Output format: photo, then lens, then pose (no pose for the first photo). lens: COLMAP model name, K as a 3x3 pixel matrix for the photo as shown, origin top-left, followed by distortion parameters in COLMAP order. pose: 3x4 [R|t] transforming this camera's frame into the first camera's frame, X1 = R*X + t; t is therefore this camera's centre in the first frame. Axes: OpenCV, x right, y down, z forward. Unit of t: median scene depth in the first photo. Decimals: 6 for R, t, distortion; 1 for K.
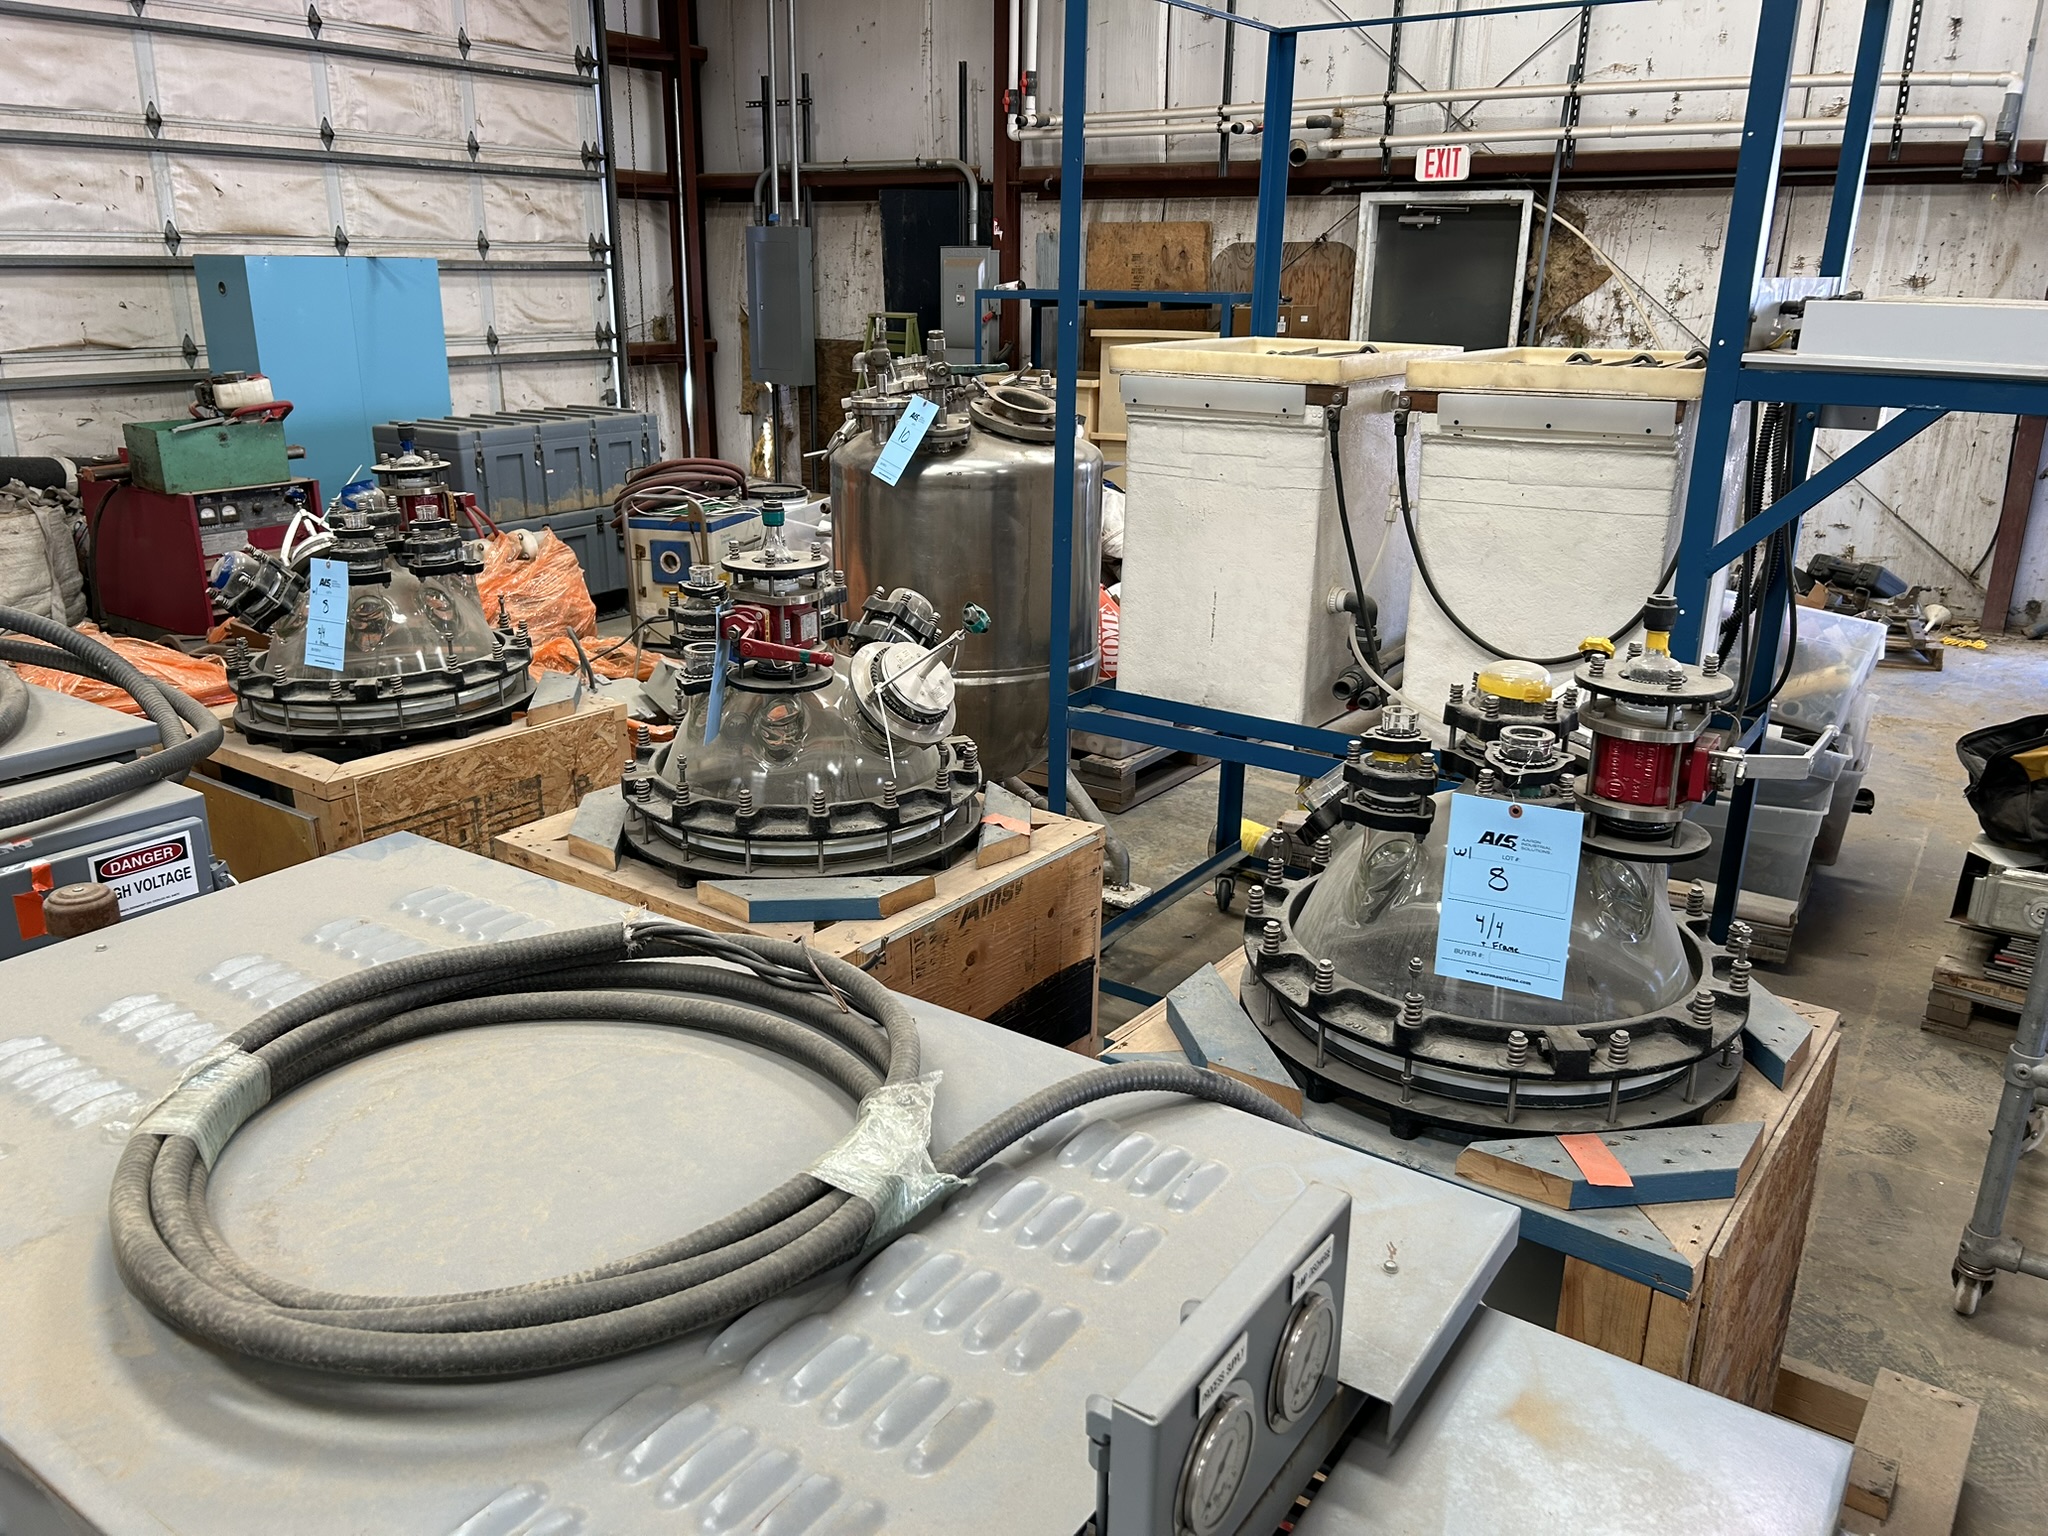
lens RADIAL K [[1535.4, 0, 1023.6], [0, 1535.4, 773.4], [0, 0, 1]] dist [0.027135, -0.036410]
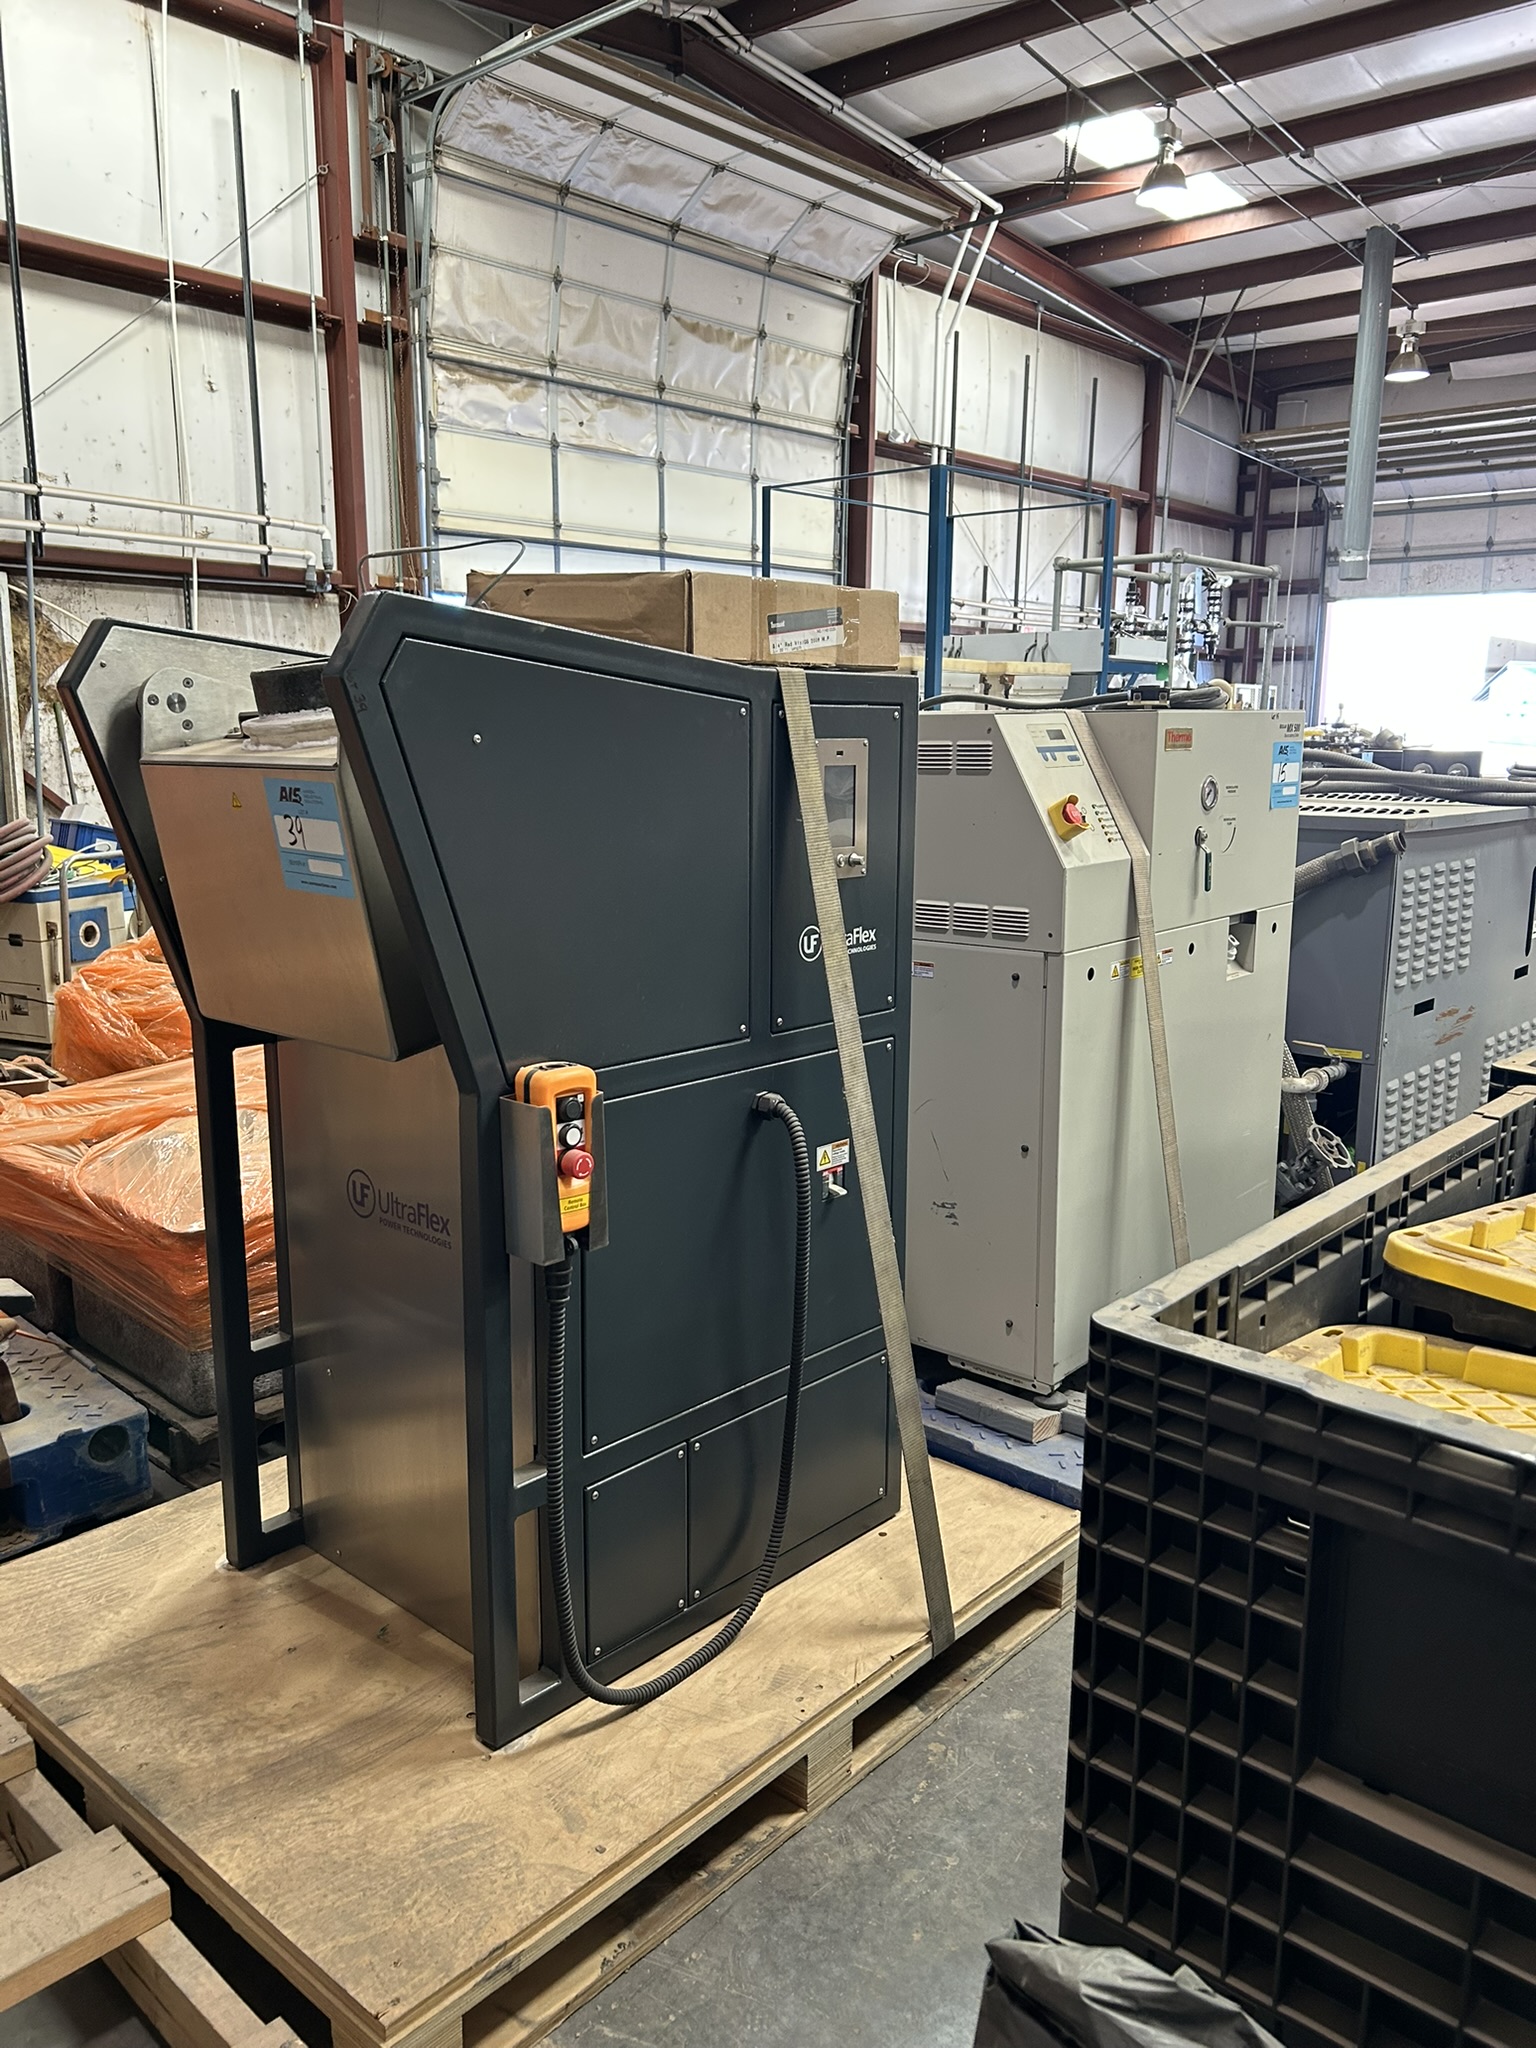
lens RADIAL K [[1535.4, 0, 765.9], [0, 1535.4, 1019.7], [0, 0, 1]] dist [0.027135, -0.036410]
pose [[0.131325, -0.197654, 0.971435, -0.739698], [0.302742, 0.941106, 0.150557, -0.080348], [-0.943982, 0.274322, 0.183429, 0.377737]]
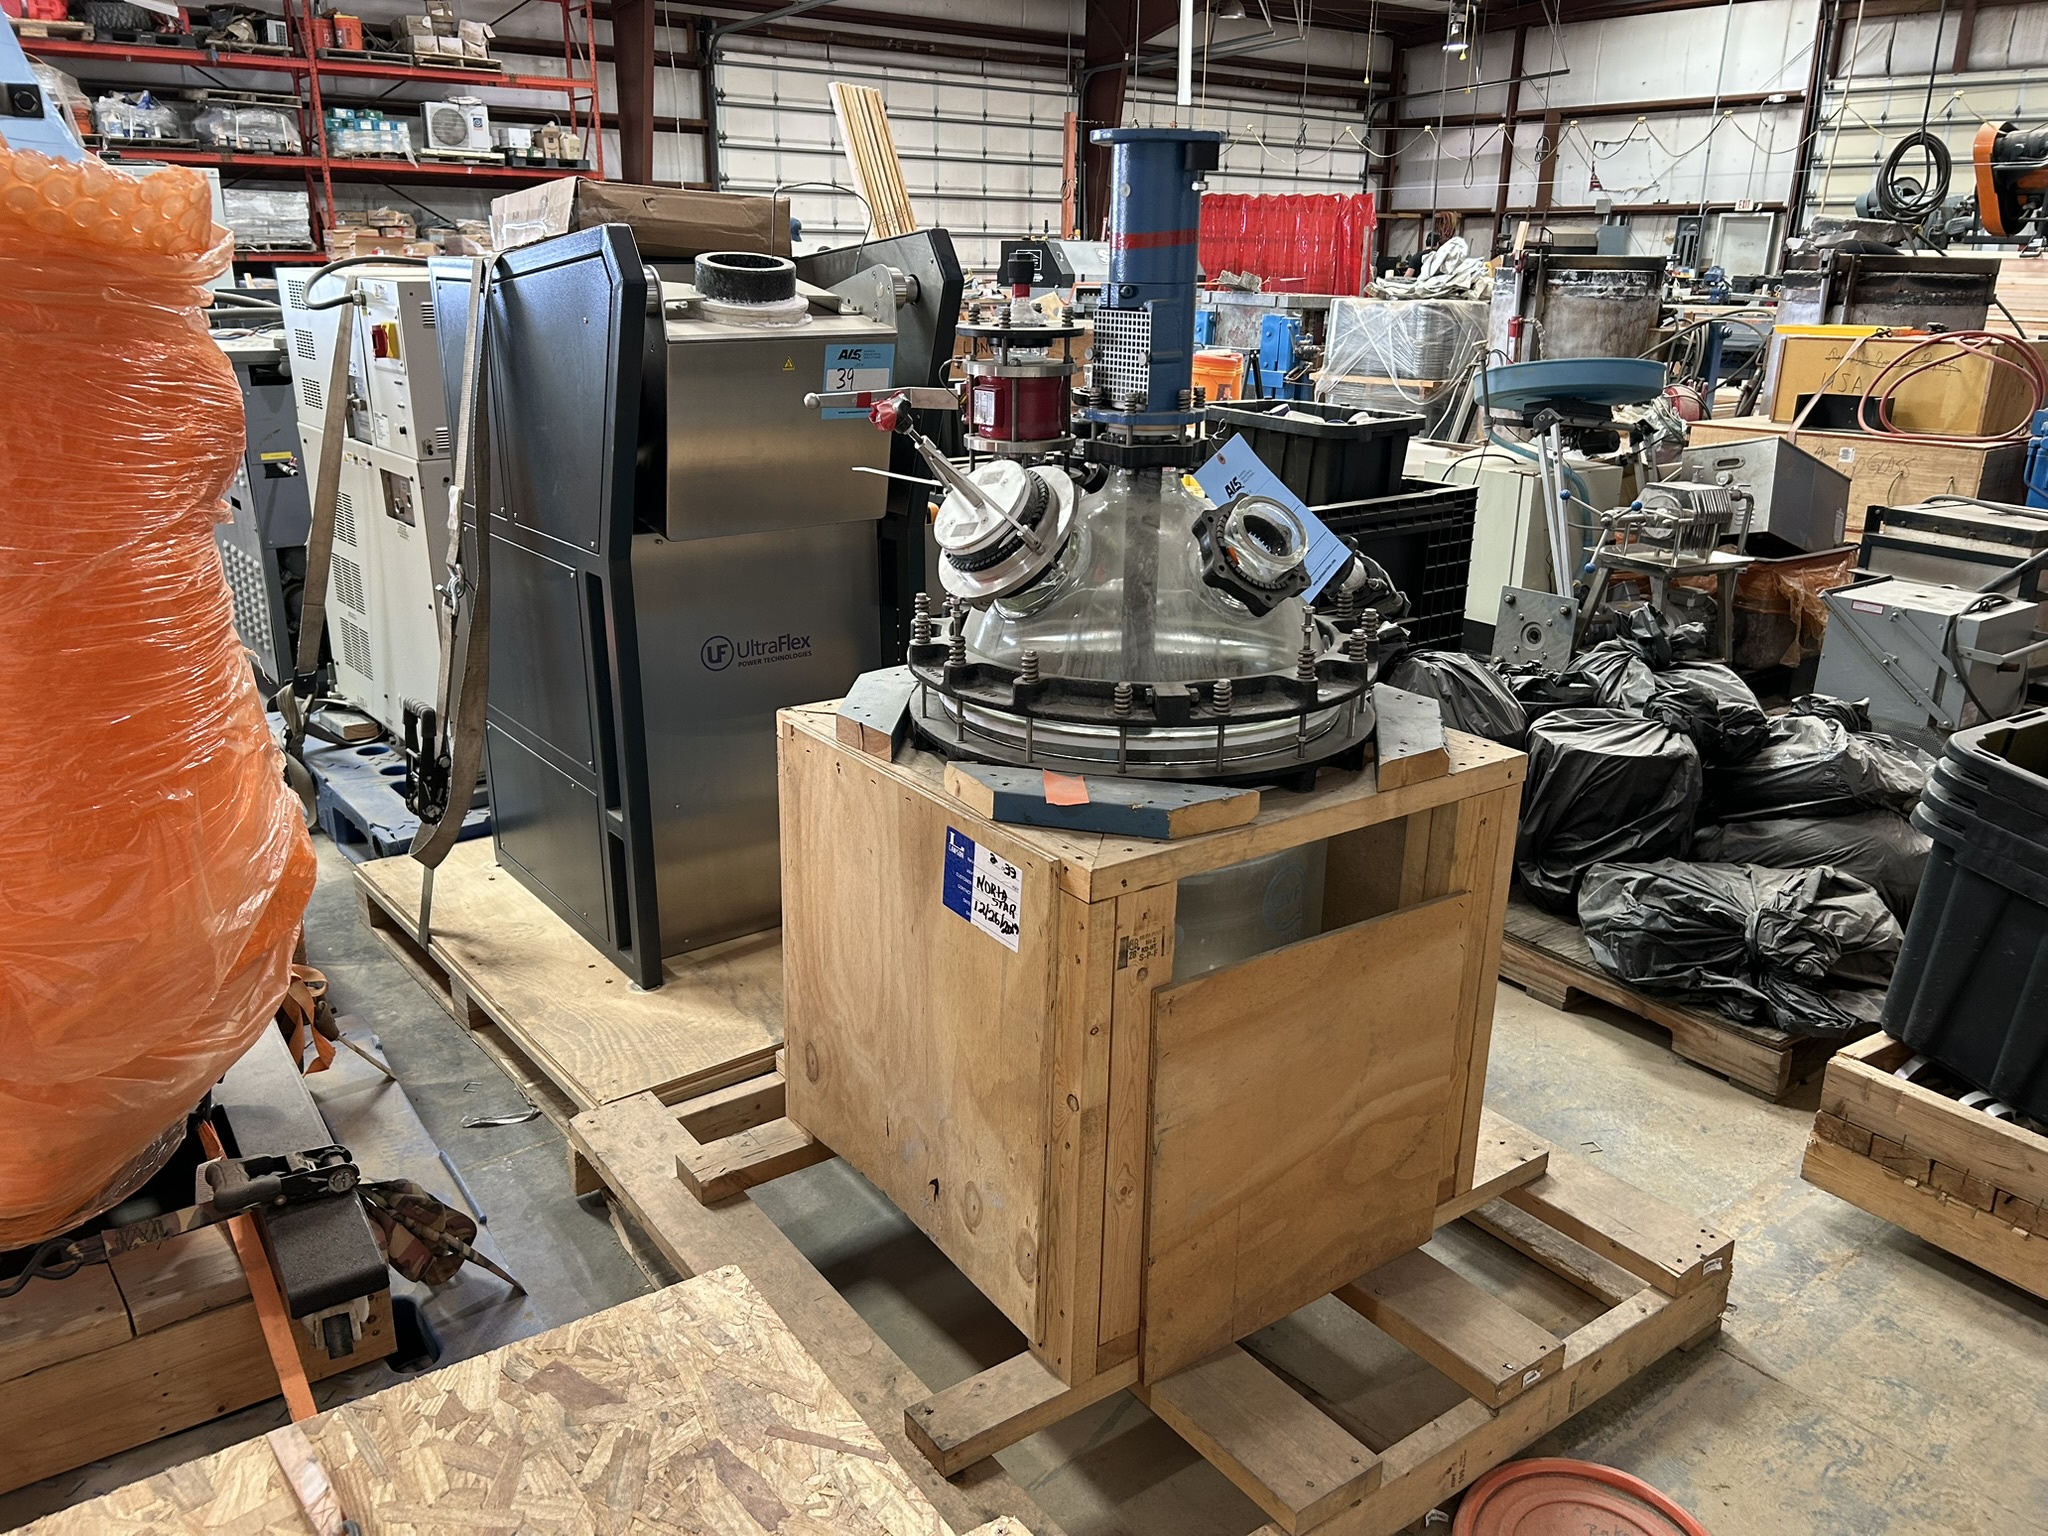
lens RADIAL K [[1535.4, 0, 1024.8], [0, 1535.4, 764.6], [0, 0, 1]] dist [0.027135, -0.036410]
pose [[-0.938703, -0.140399, 0.314841, -0.681475], [0.074444, 0.809195, 0.582805, -0.227175], [-0.336593, 0.570519, -0.749141, 0.786343]]
